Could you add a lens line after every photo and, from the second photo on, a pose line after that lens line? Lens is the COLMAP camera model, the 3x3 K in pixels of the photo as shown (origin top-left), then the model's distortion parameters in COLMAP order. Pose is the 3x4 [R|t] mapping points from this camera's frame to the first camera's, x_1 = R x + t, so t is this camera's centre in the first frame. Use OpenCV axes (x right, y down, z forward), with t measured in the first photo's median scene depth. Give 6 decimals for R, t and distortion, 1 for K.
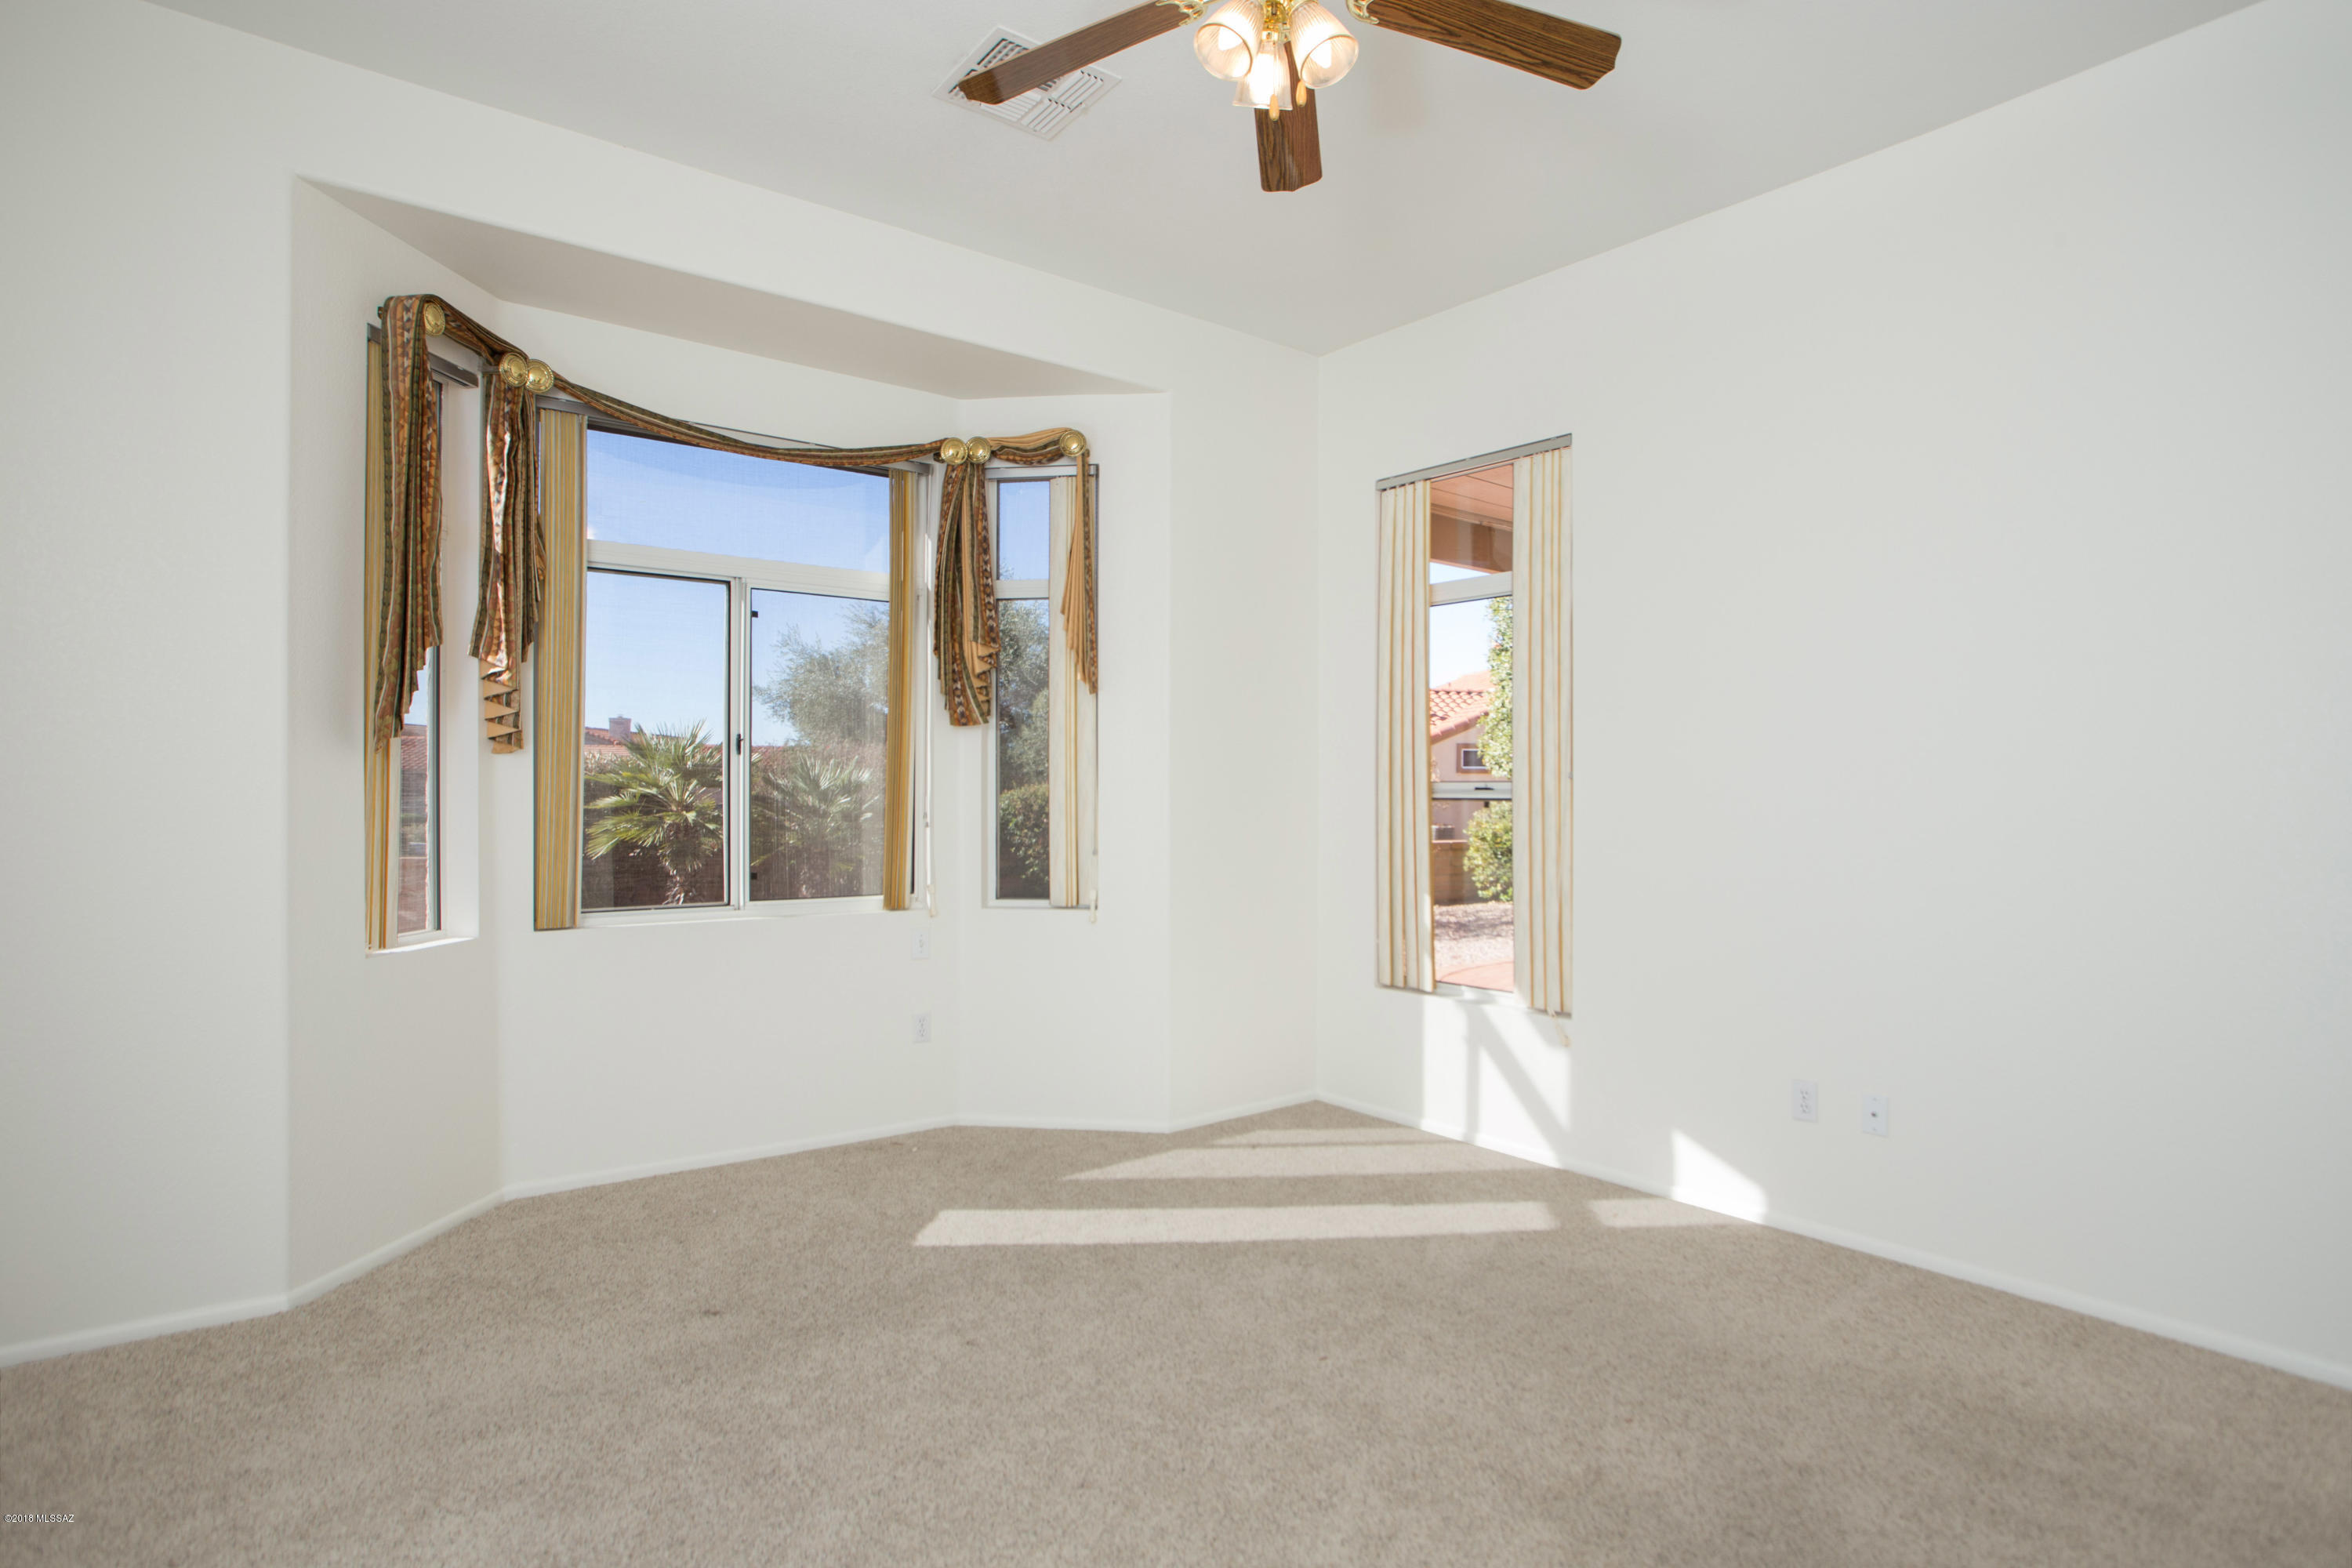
lens RADIAL K [[1243.2, 0, 1176.0], [0, 1243.2, 784.0], [0, 0, 1]] dist [0.000075, 0.000339]
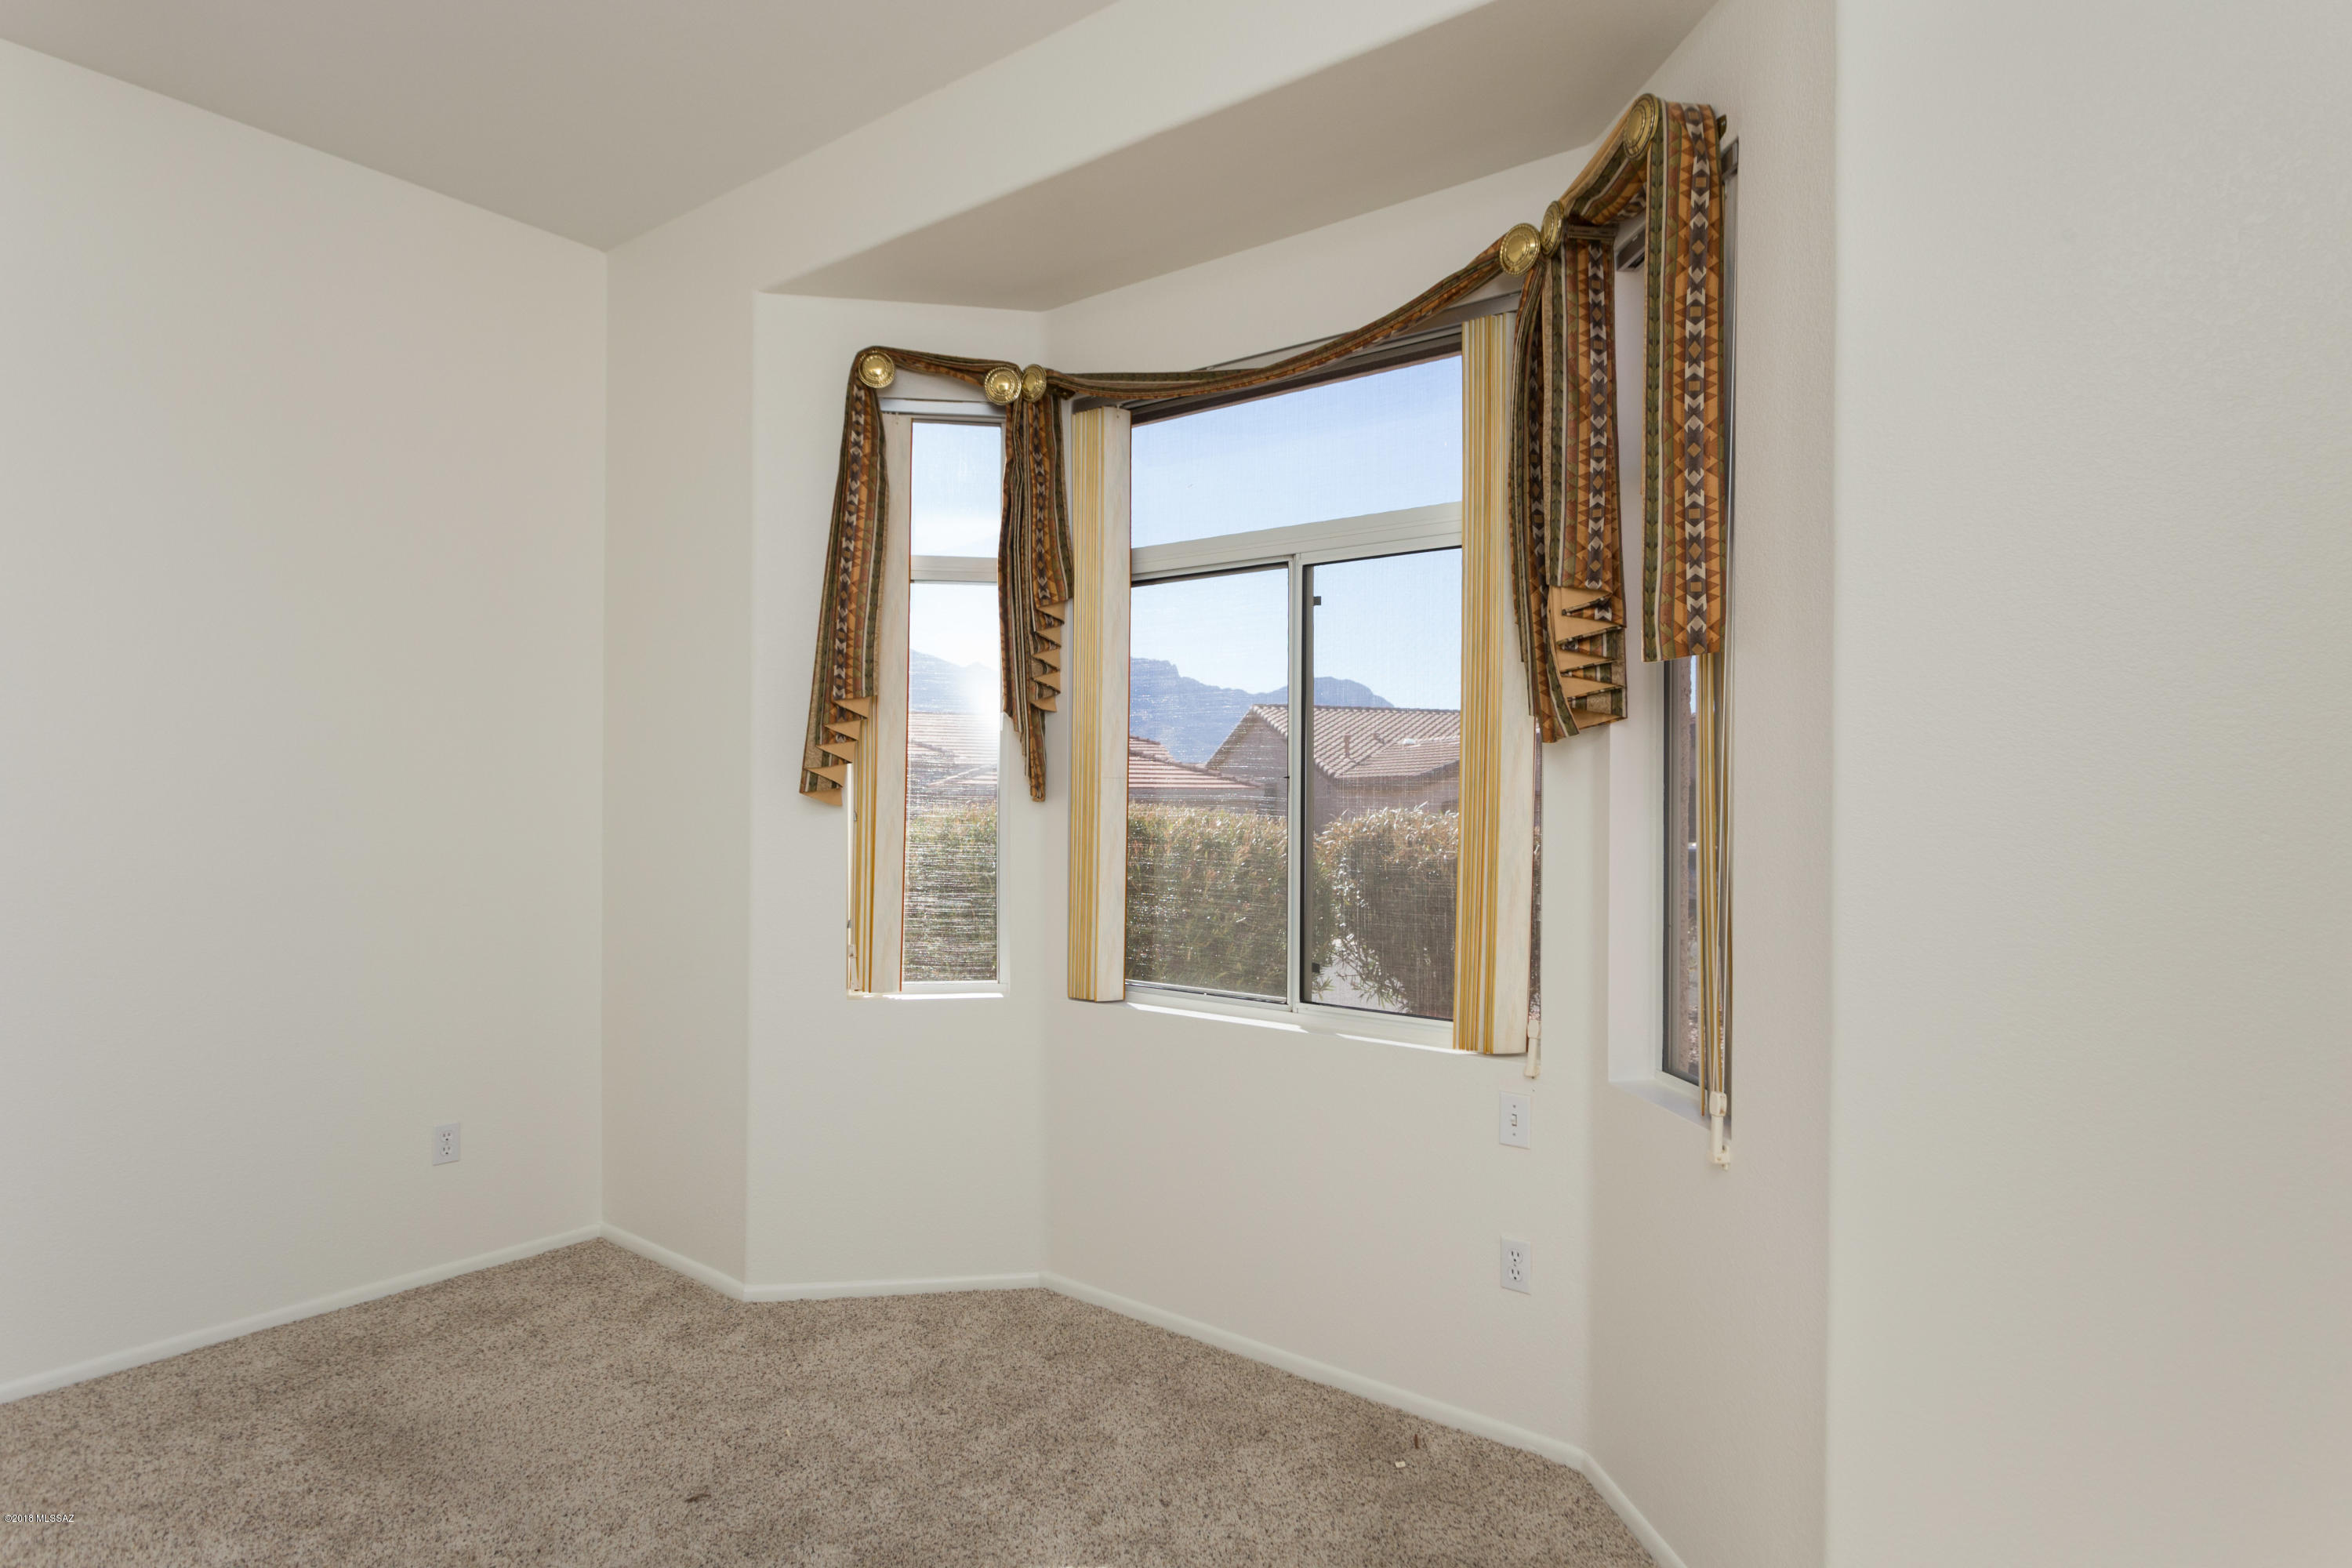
lens RADIAL K [[1310.5, 0, 1176.0], [0, 1310.5, 784.0], [0, 0, 1]] dist [0.000769, 0.000009]
pose [[0.258807, -0.012385, -0.965850, 0.352452], [-0.001489, 0.999911, -0.013221, -0.020085], [0.965928, 0.004860, 0.258766, 0.704622]]
